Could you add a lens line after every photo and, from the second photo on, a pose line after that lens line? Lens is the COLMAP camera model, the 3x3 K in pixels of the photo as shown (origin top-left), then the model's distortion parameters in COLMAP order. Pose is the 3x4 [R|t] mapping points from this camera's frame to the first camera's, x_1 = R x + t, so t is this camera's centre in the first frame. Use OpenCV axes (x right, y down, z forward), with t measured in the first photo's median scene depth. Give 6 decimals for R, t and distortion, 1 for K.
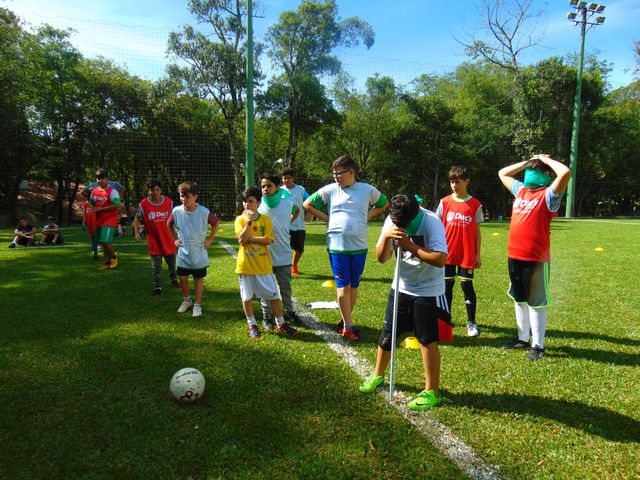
lens RADIAL K [[477.7, 0, 320.2], [0, 477.7, 235.9], [0, 0, 1]] dist [-0.016842, 0.051630]
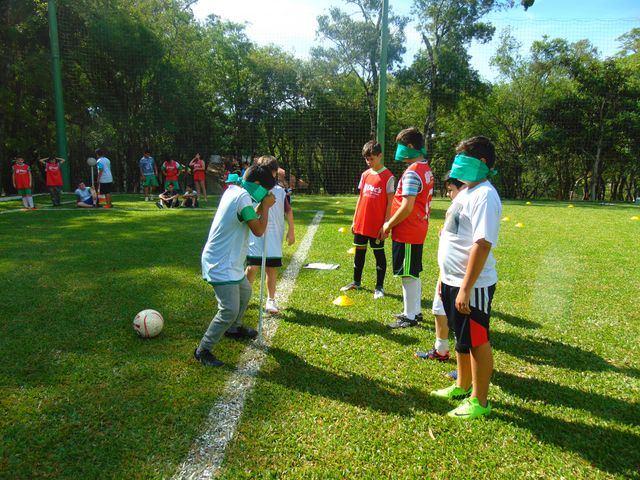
lens RADIAL K [[477.7, 0, 334.0], [0, 477.7, 239.3], [0, 0, 1]] dist [-0.016842, 0.051630]
pose [[0.928782, 0.065816, -0.364736, 0.120519], [-0.044838, 0.996832, 0.065697, 0.001410], [0.367904, -0.044665, 0.928790, -0.003666]]
